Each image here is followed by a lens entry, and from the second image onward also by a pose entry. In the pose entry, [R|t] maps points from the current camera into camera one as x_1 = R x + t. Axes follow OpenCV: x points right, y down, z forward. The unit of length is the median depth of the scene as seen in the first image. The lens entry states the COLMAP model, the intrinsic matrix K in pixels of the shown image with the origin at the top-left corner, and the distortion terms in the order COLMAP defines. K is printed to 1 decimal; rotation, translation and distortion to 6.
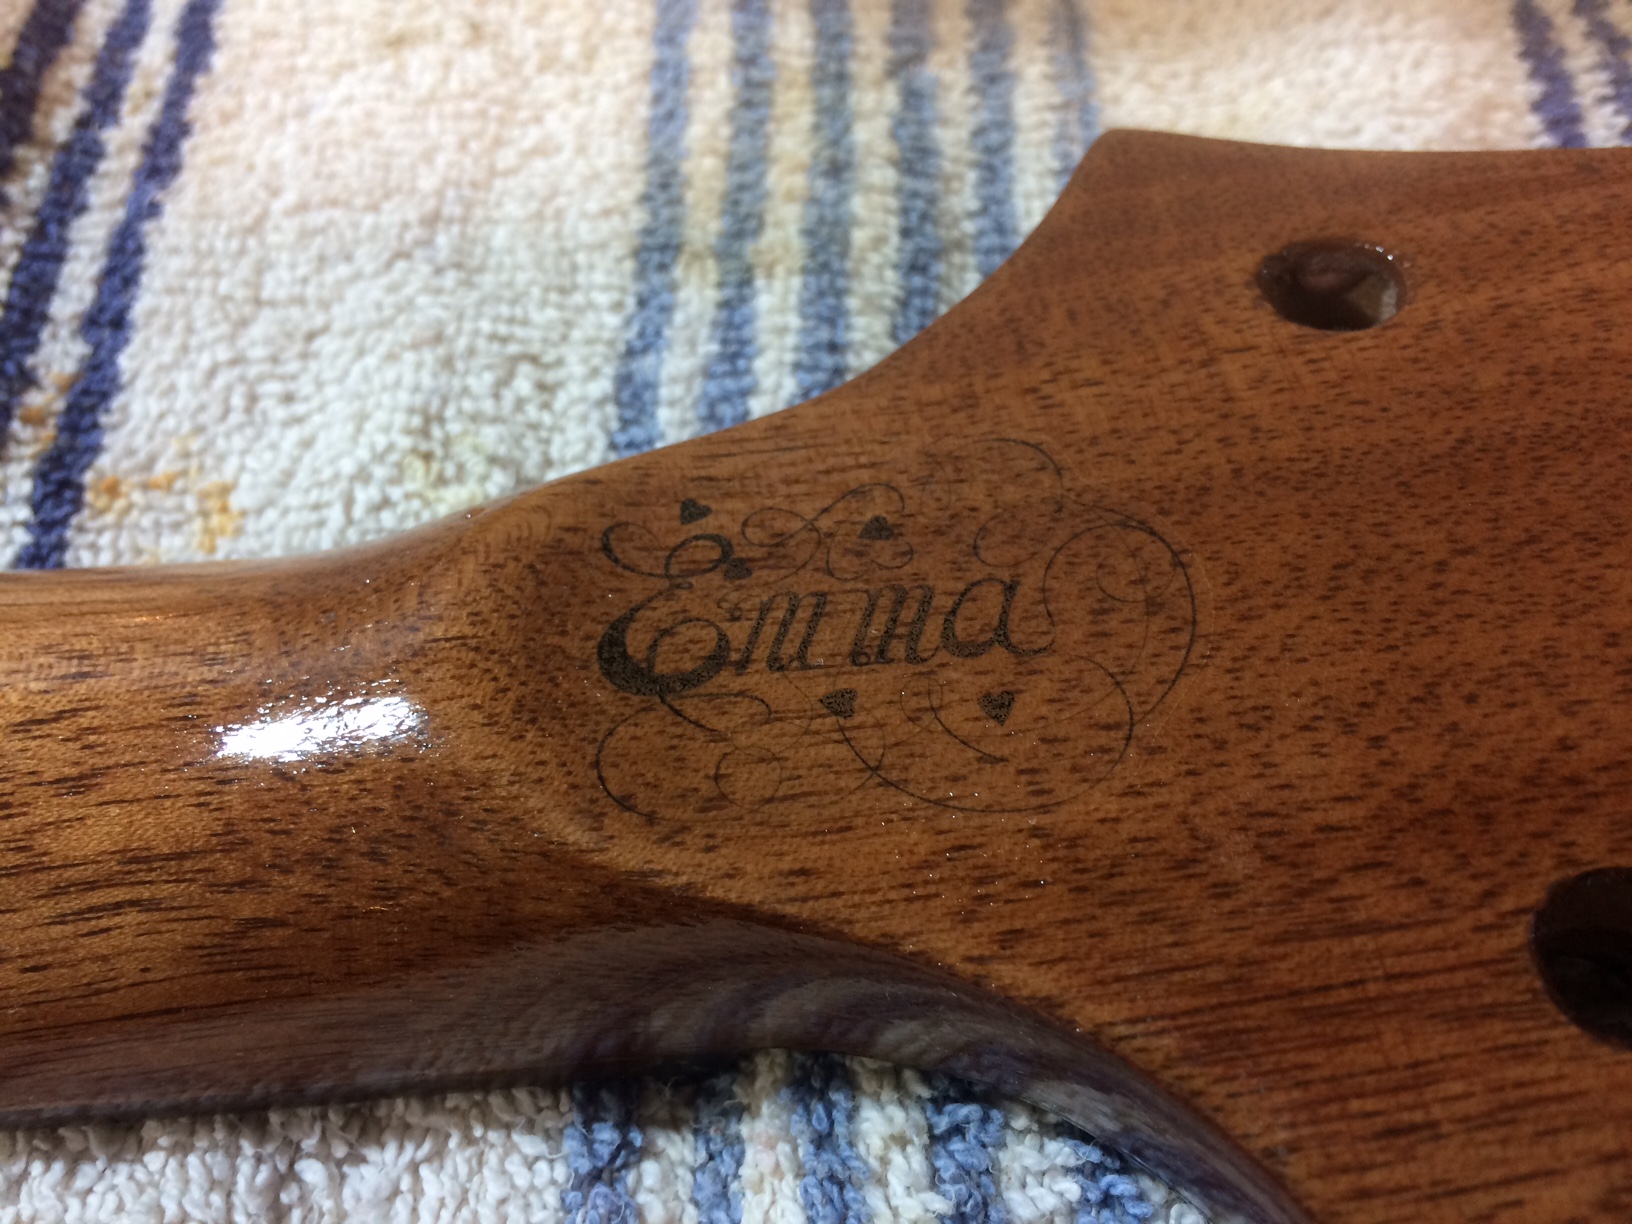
lens RADIAL K [[1506.7, 0, 817.1], [0, 1506.7, 652.9], [0, 0, 1]] dist [0.118128, -0.277174]
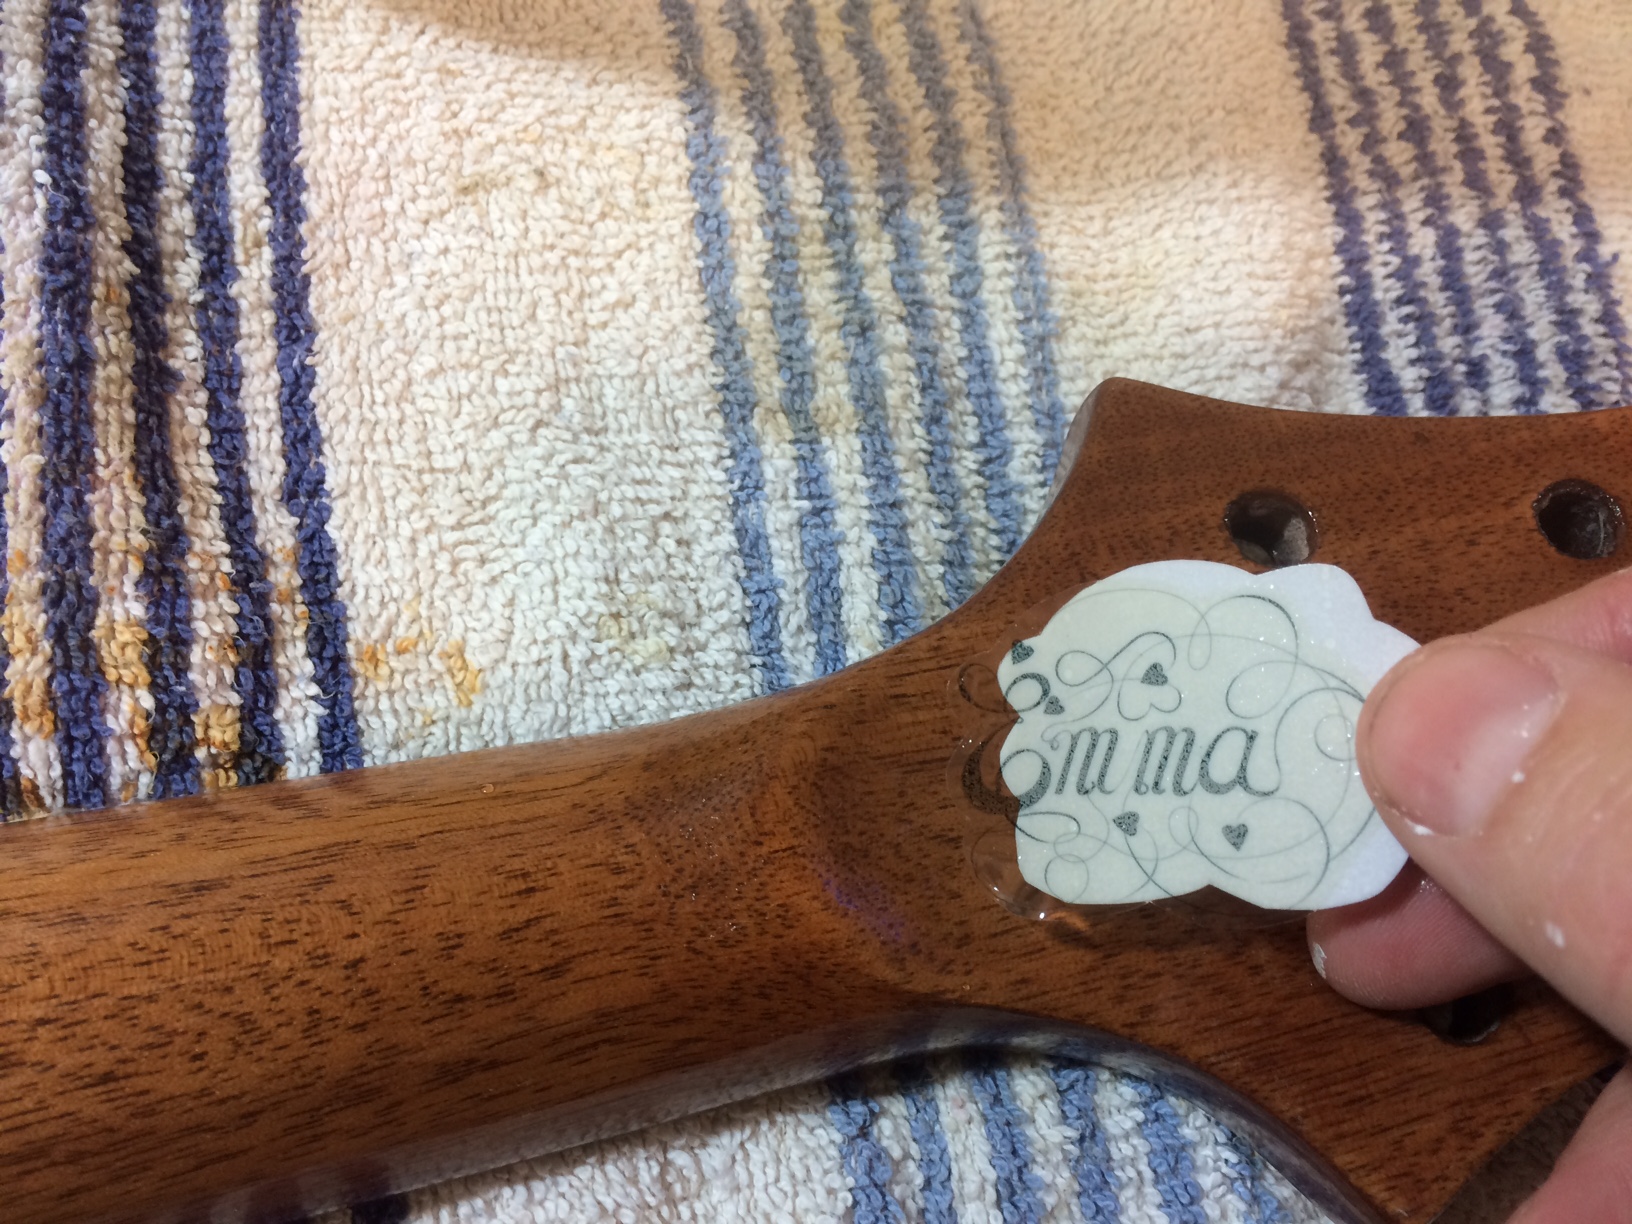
lens RADIAL K [[1506.7, 0, 817.1], [0, 1506.7, 652.9], [0, 0, 1]] dist [0.118128, -0.277174]
pose [[0.963031, -0.075631, 0.258556, -0.434313], [0.008270, 0.967629, 0.252242, -0.432443], [-0.269263, -0.240778, 0.932482, -0.290414]]
